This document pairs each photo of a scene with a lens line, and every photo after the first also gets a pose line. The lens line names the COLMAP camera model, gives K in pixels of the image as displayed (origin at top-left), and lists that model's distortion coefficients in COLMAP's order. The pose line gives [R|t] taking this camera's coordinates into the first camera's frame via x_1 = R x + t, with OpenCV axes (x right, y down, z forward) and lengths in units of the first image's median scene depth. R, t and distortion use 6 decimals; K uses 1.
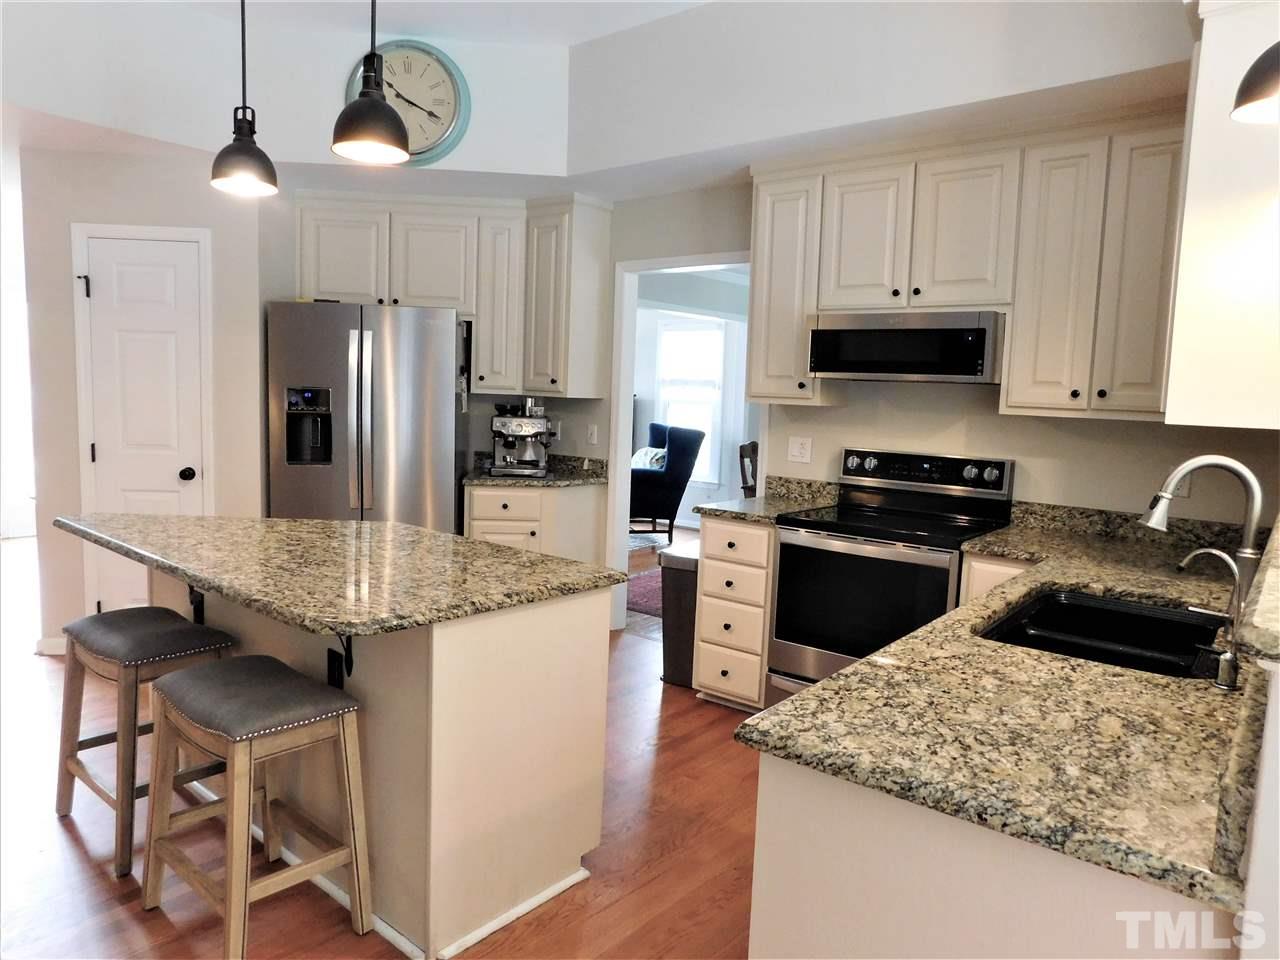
lens RADIAL K [[839.3, 0, 640.0], [0, 839.3, 480.0], [0, 0, 1]] dist [-0.090360, 0.067500]
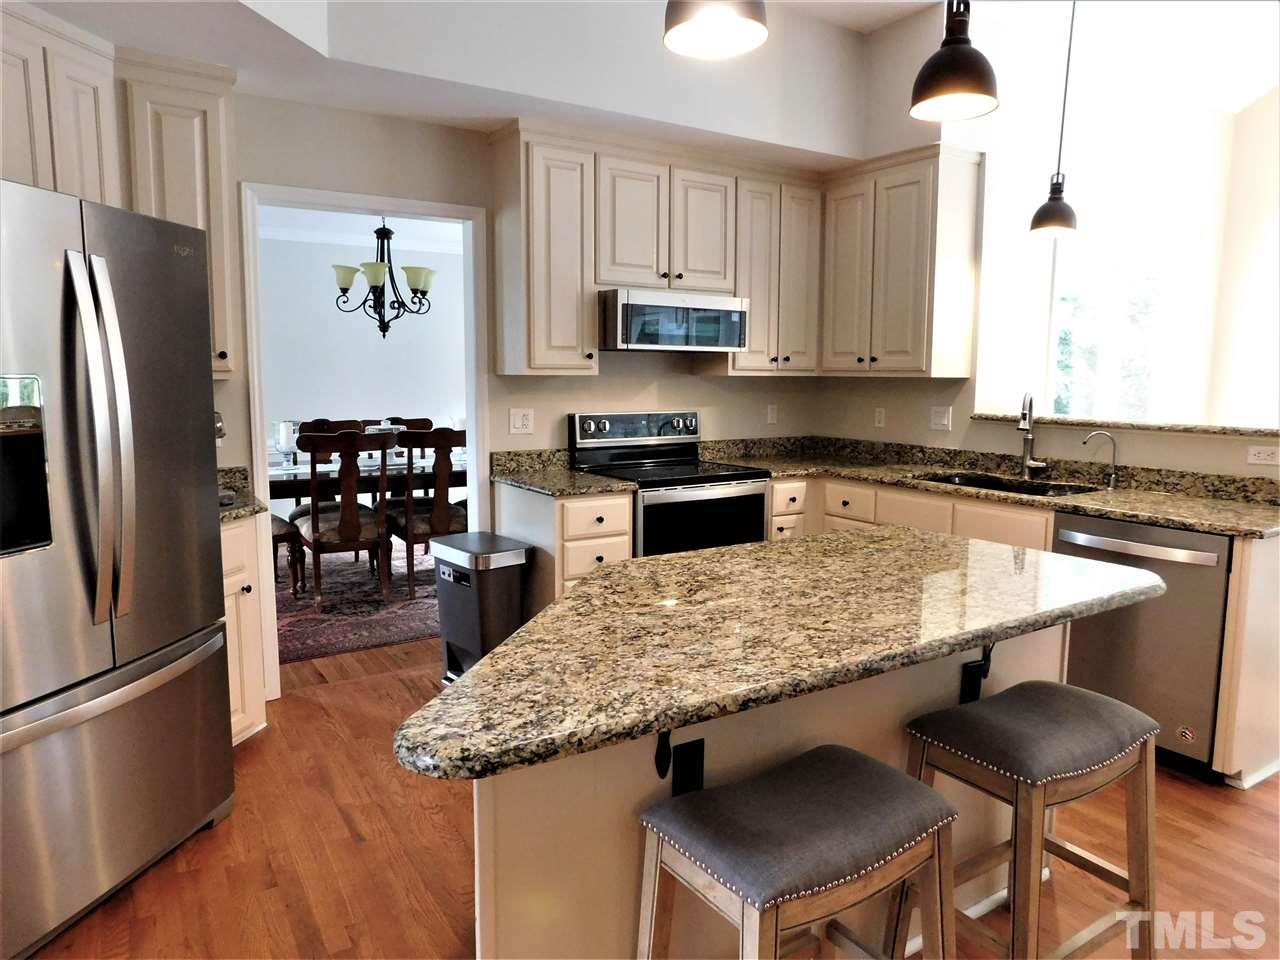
lens RADIAL K [[839.3, 0, 640.0], [0, 839.3, 480.0], [0, 0, 1]] dist [-0.090360, 0.067500]
pose [[0.306800, -0.154743, 0.939110, -0.948547], [0.106238, 0.986097, 0.127778, -0.107122], [-0.945826, 0.060567, 0.318974, 0.757274]]
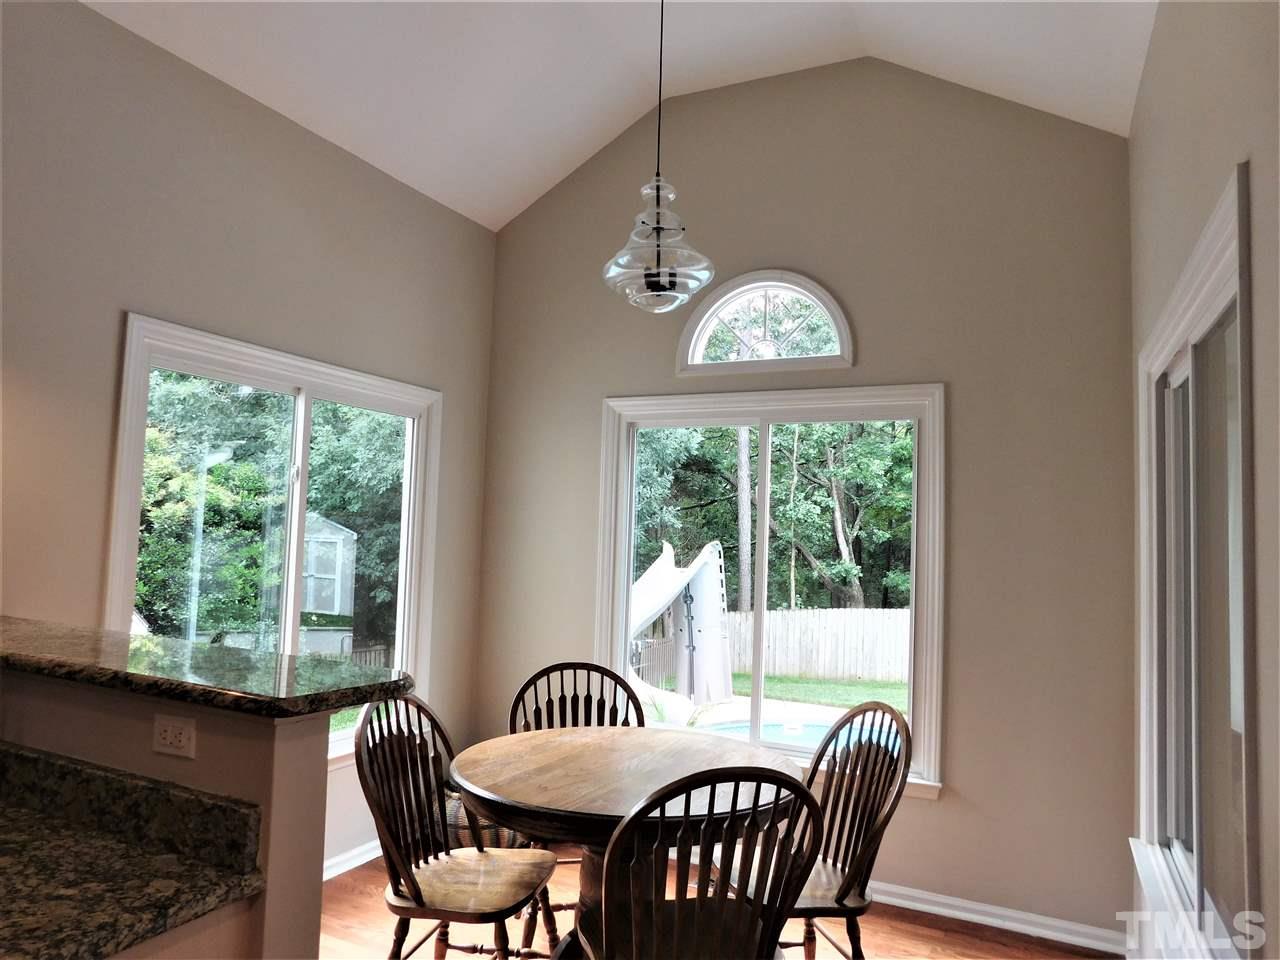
lens RADIAL K [[839.3, 0, 640.0], [0, 839.3, 480.0], [0, 0, 1]] dist [-0.090360, 0.067500]
pose [[-0.237635, 0.022932, 0.971084, -0.261362], [0.054788, 0.998446, -0.010170, -0.052010], [-0.969808, 0.050787, -0.238523, 0.171947]]
